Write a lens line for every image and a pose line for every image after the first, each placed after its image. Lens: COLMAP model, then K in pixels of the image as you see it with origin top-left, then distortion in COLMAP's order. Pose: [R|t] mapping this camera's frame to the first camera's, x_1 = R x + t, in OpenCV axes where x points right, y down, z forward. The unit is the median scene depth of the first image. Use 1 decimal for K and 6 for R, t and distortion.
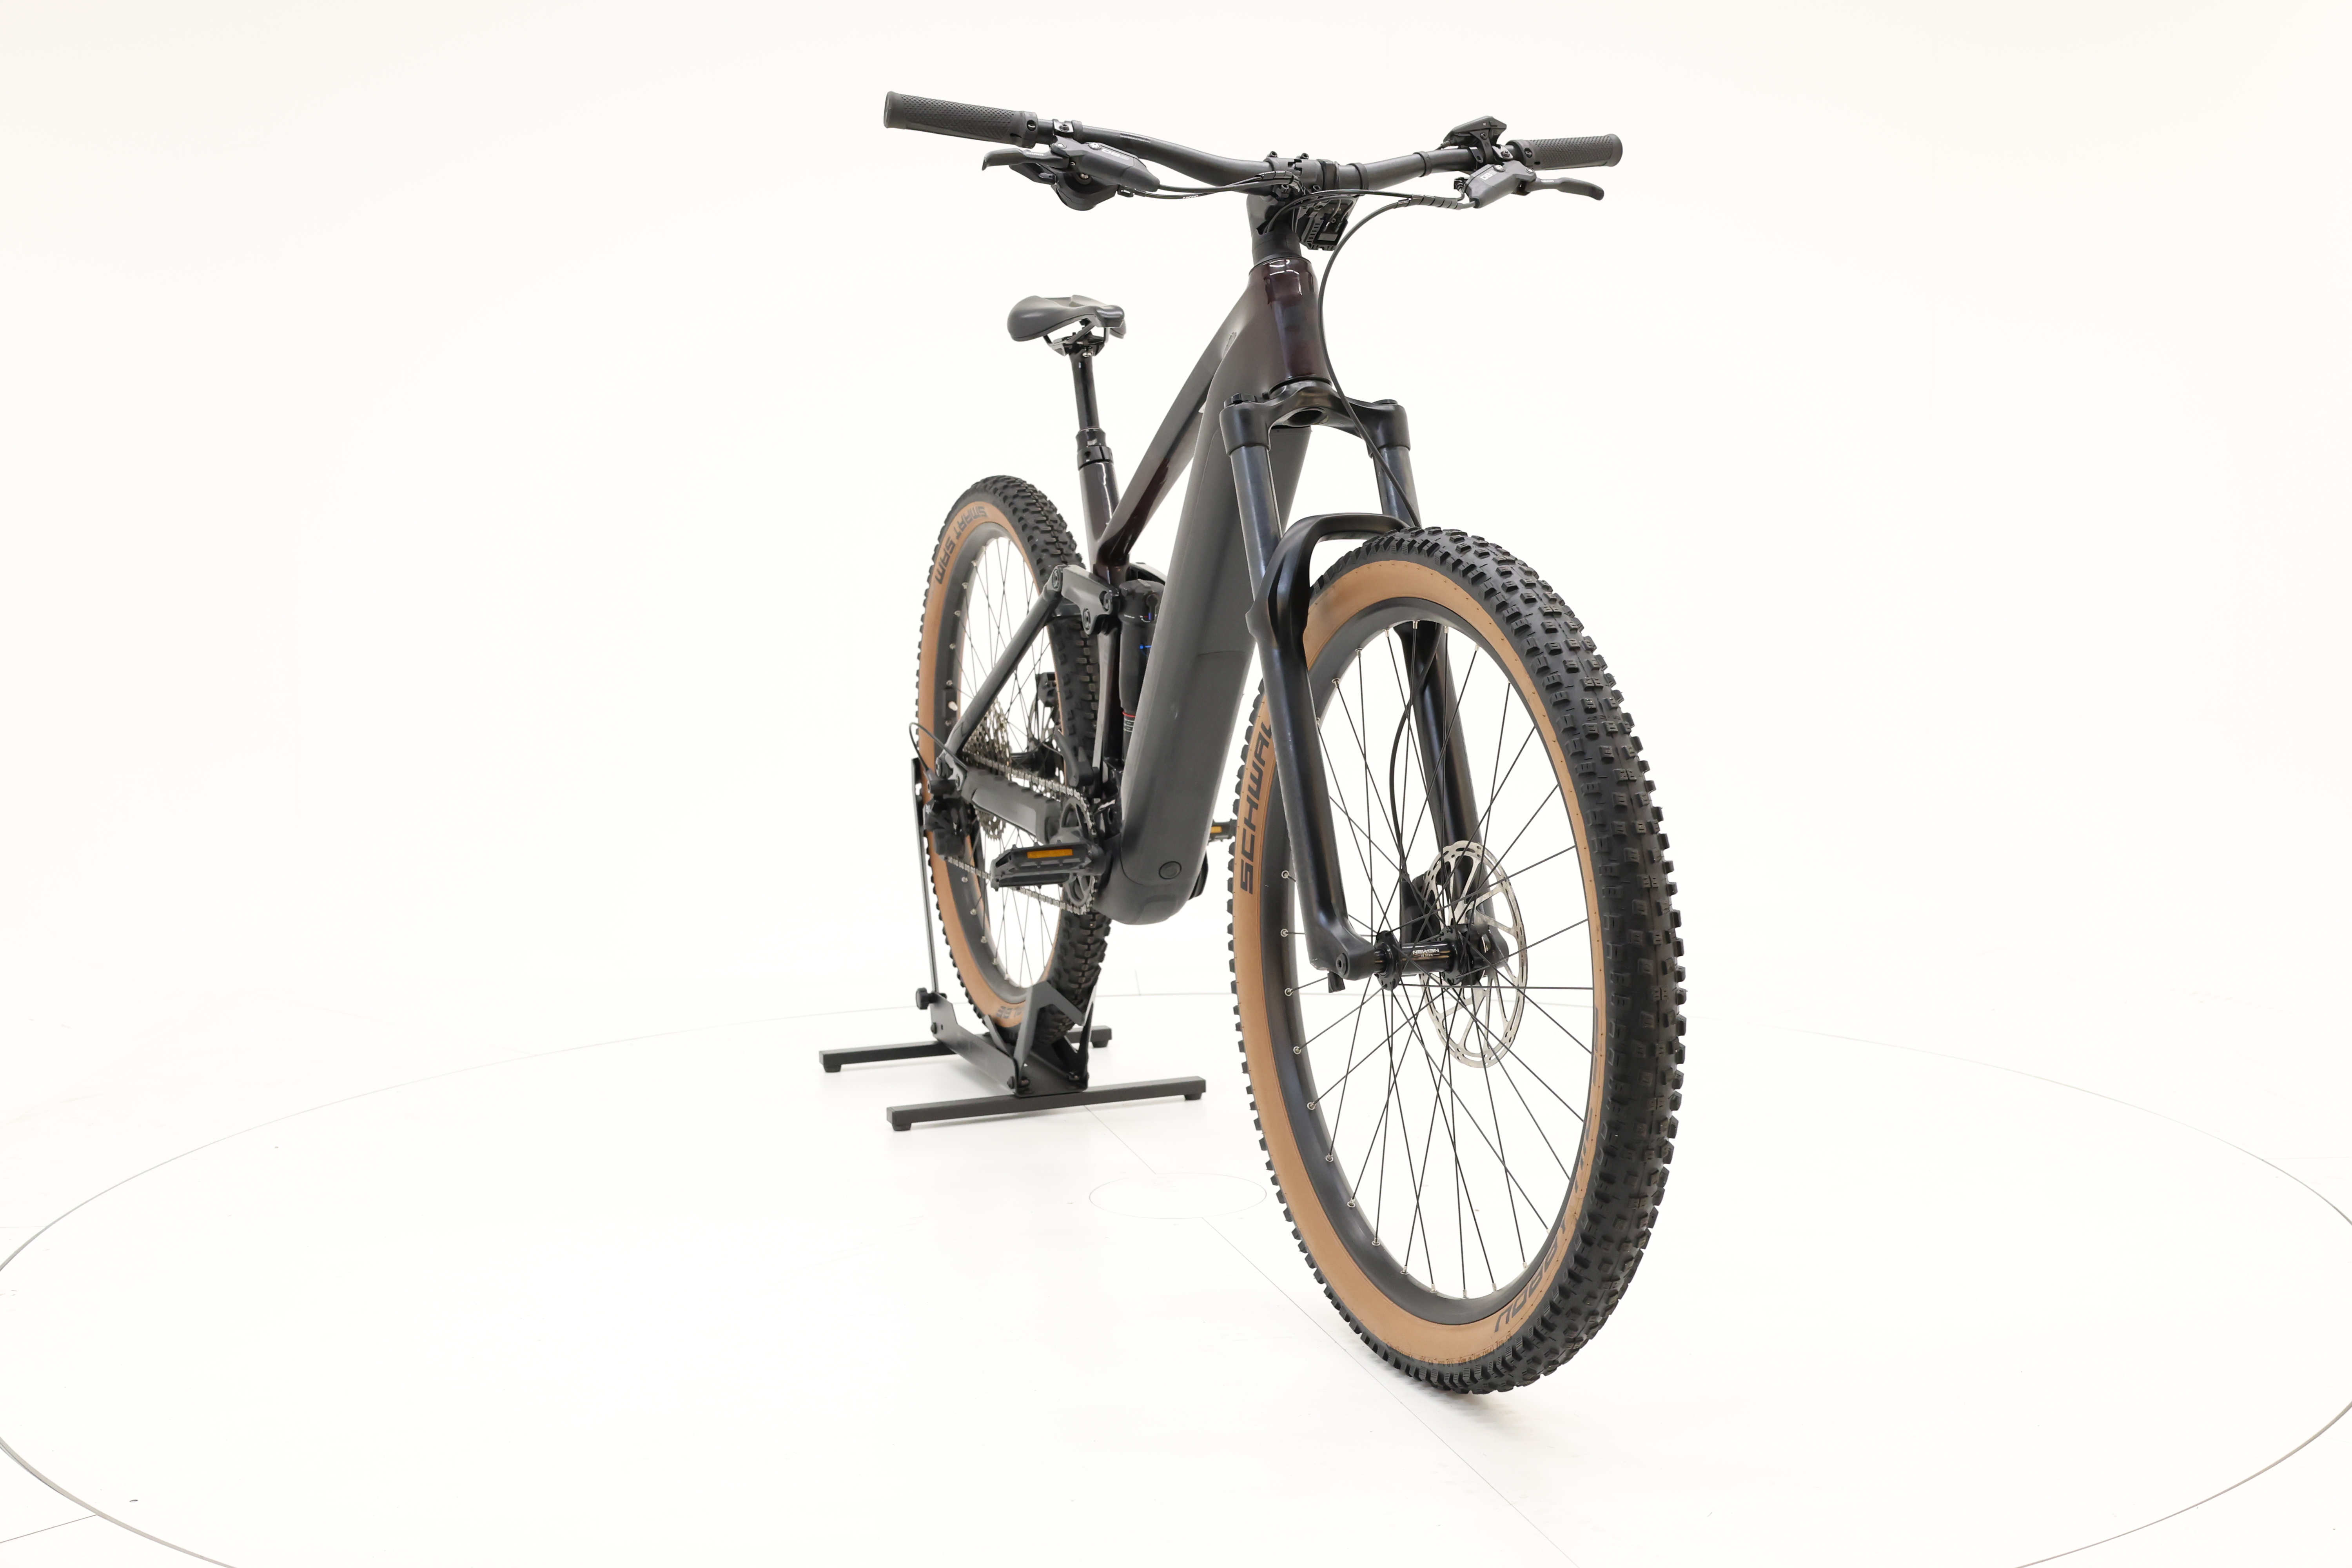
lens RADIAL K [[2642.6, 0, 1181.6], [0, 2642.6, 781.6], [0, 0, 1]] dist [-0.000958, 0.000000]
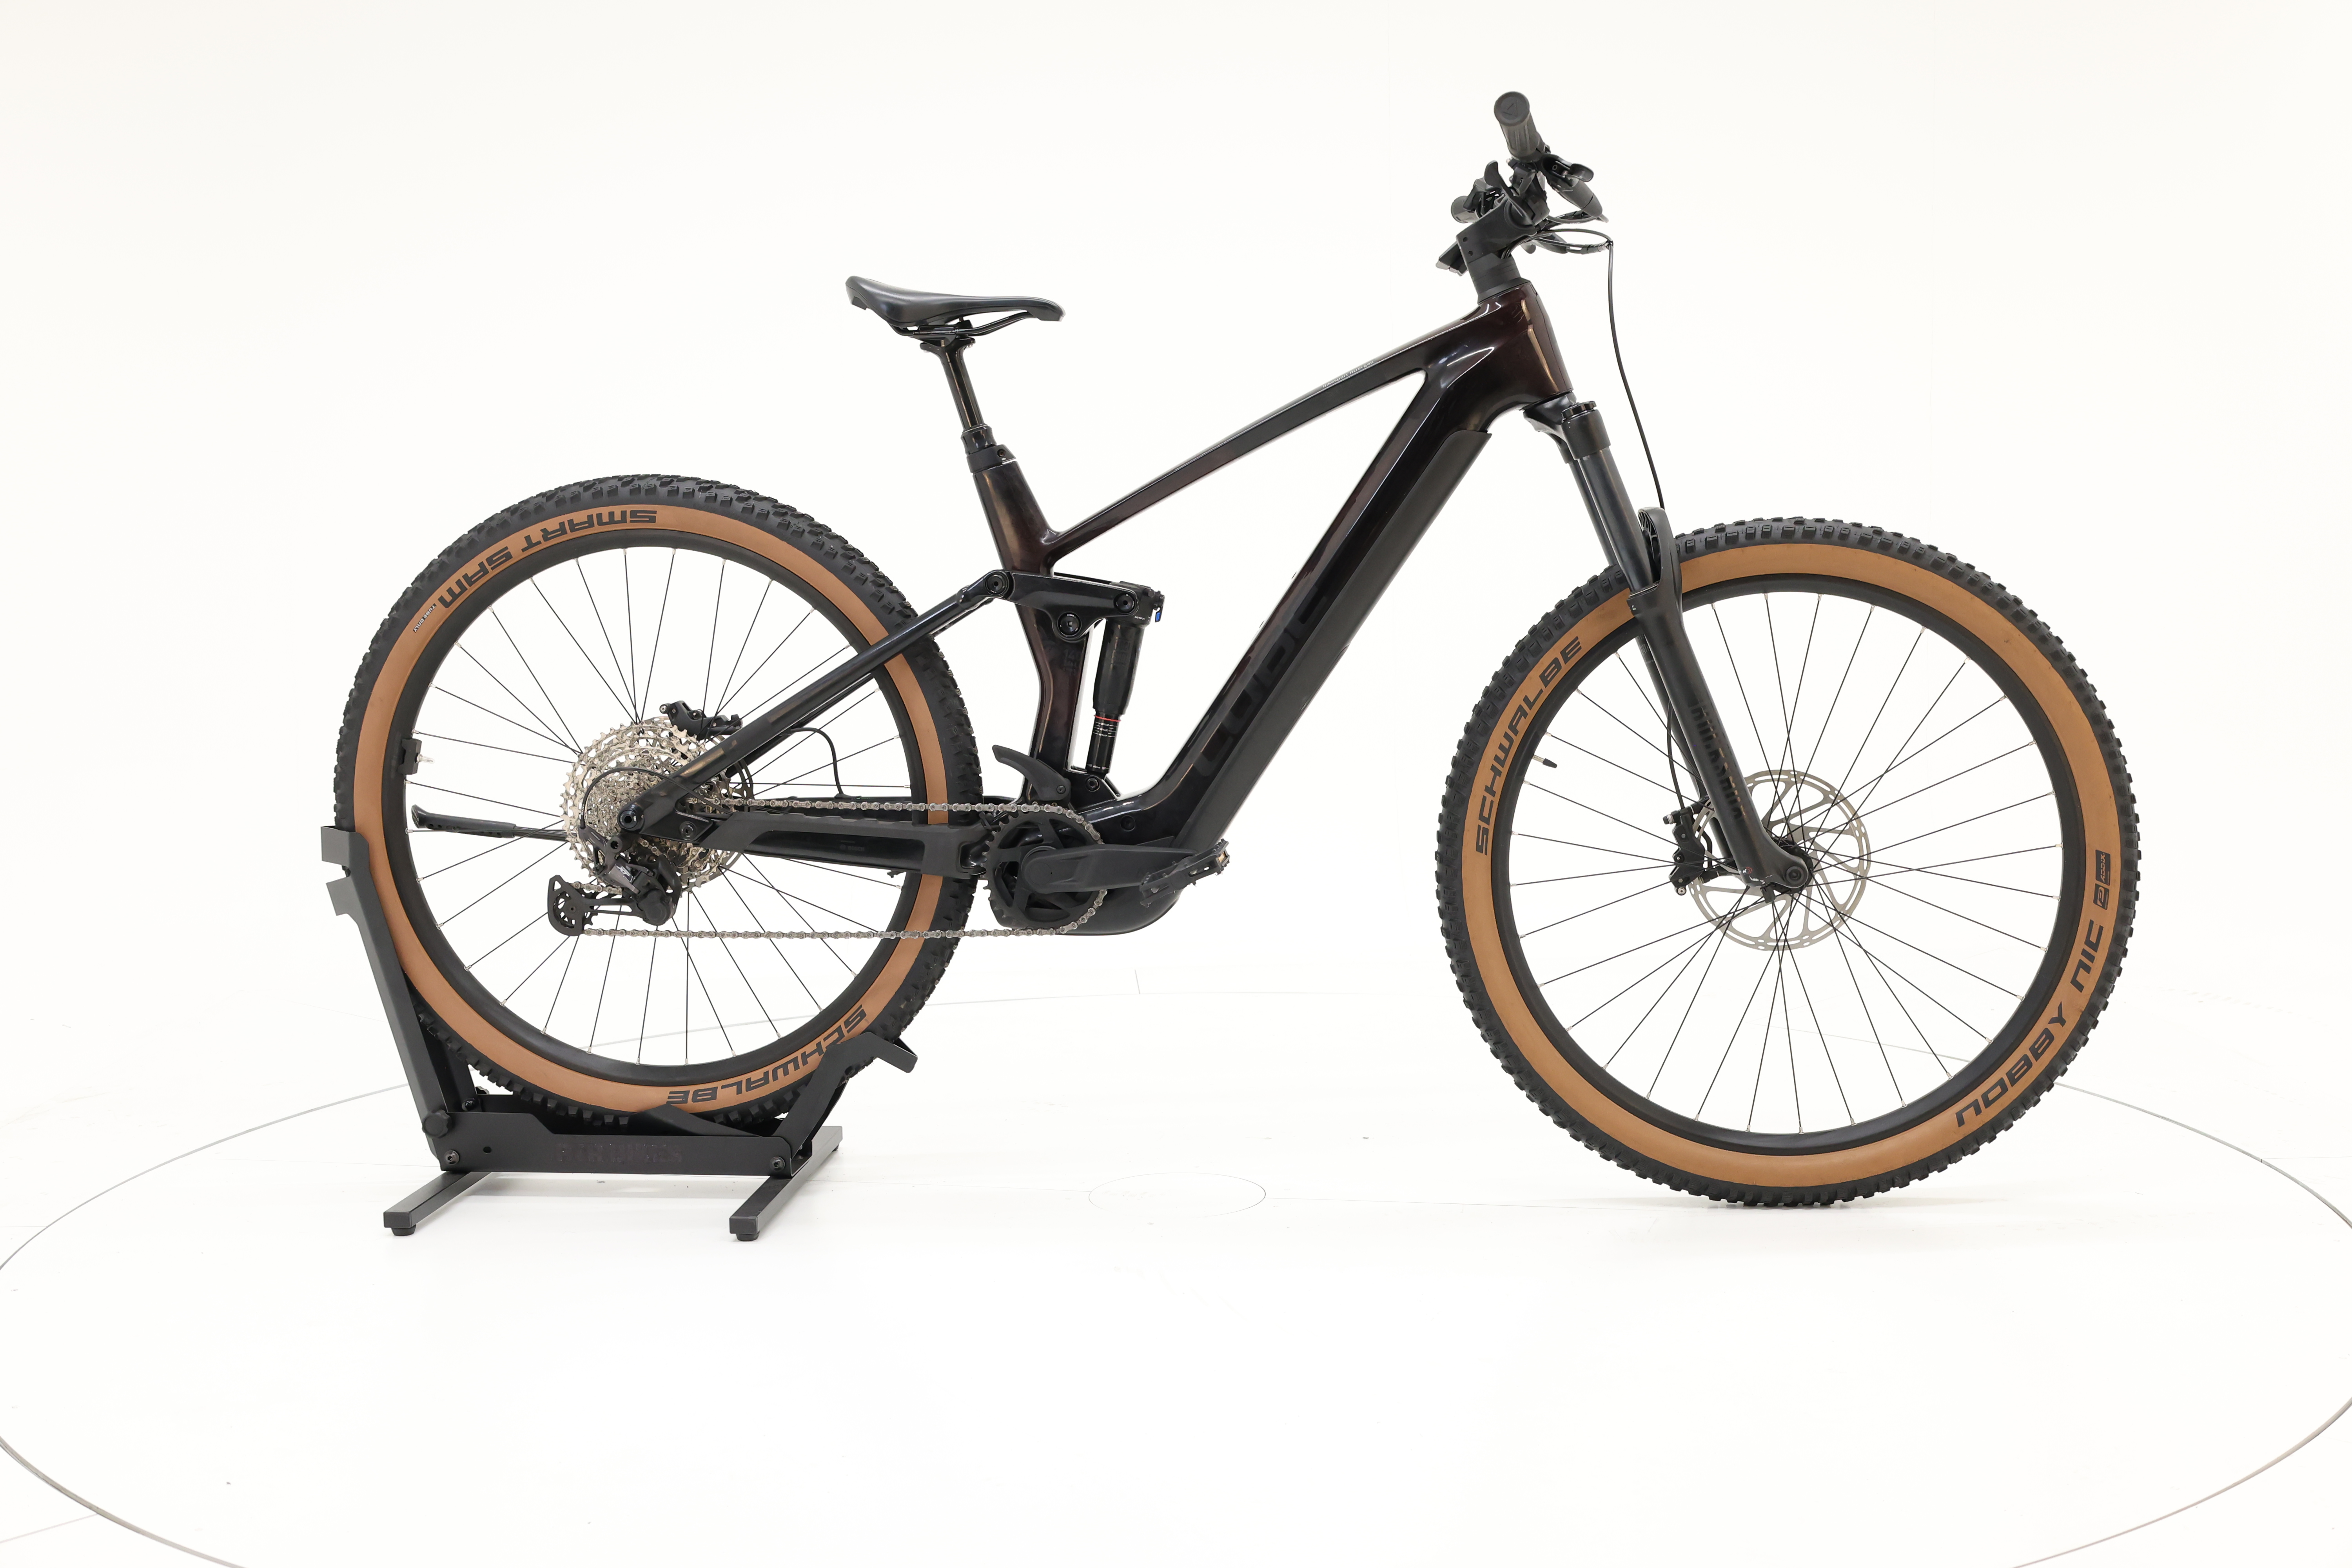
lens RADIAL K [[2642.6, 0, 1171.8], [0, 2642.6, 775.7], [0, 0, 1]] dist [-0.000958, 0.000000]
pose [[0.453554, -0.075759, 0.888003, -1.014438], [0.100285, 0.994391, 0.033614, -0.040577], [-0.885569, 0.073808, 0.458607, 0.612008]]
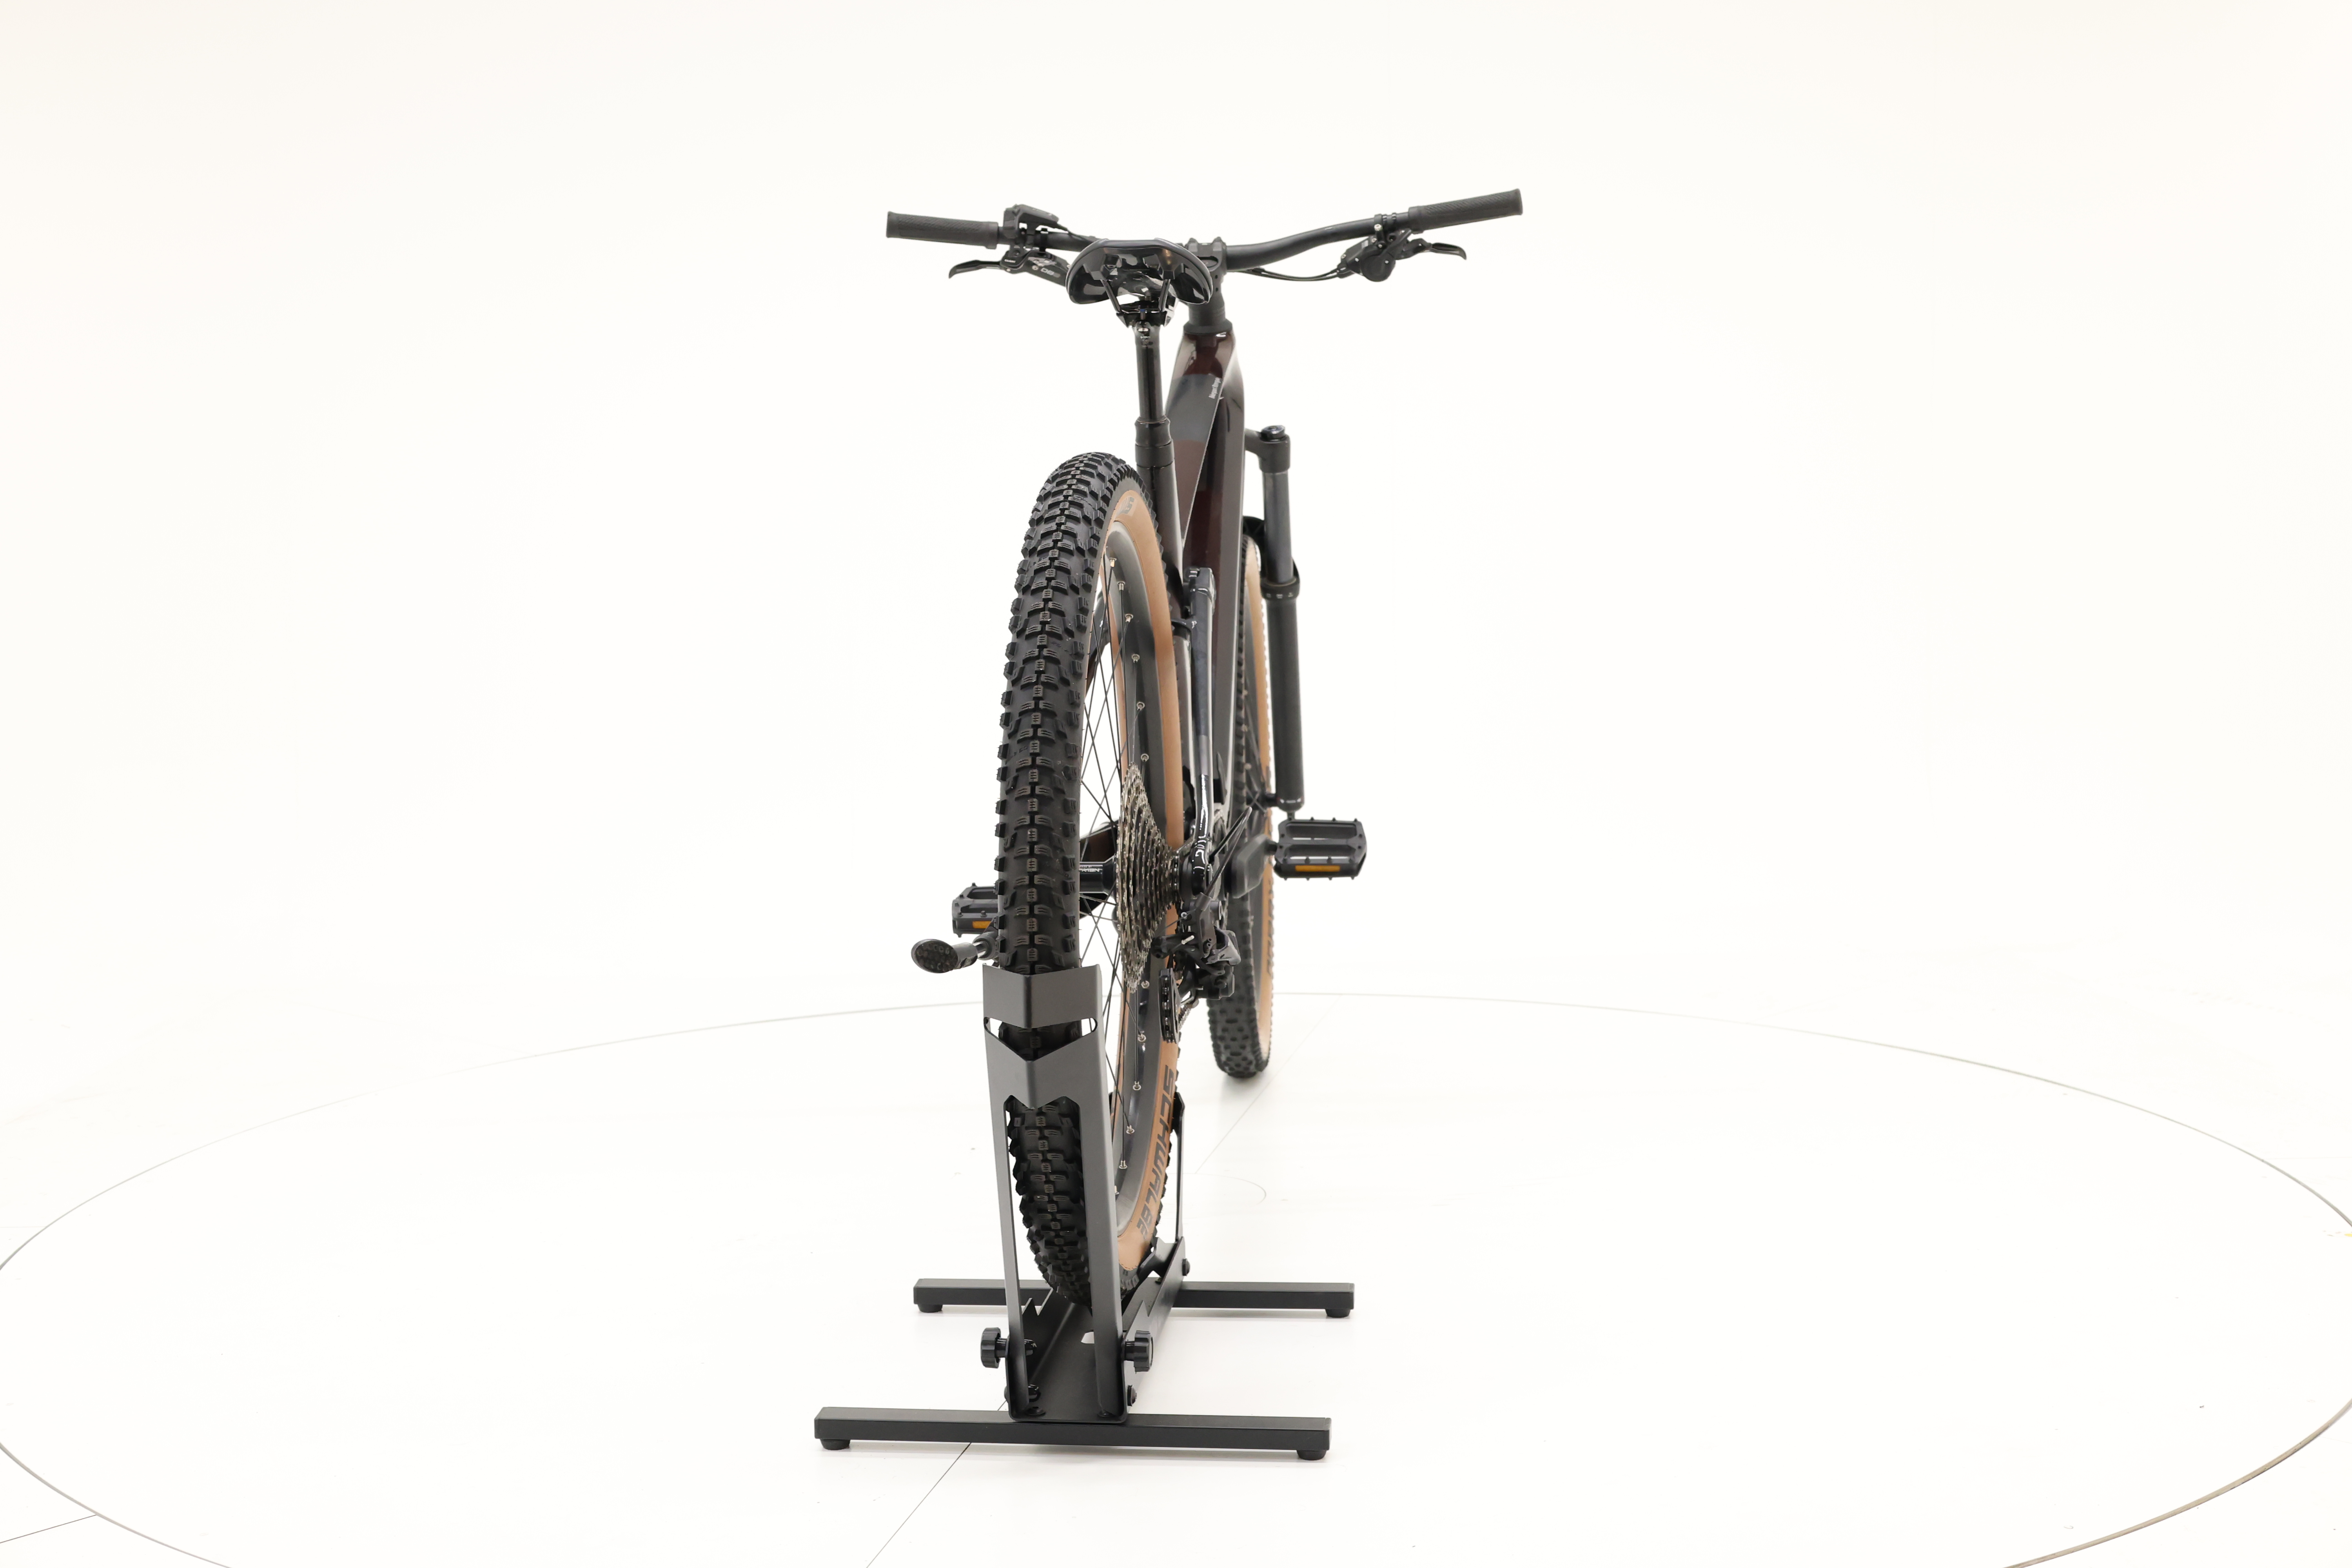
lens RADIAL K [[2642.6, 0, 1178.3], [0, 2642.6, 781.4], [0, 0, 1]] dist [-0.000958, 0.000000]
pose [[-0.888690, -0.008165, 0.458435, -0.530002], [0.084171, 0.979944, 0.180622, -0.205129], [-0.450716, 0.199104, -0.870180, 2.122664]]
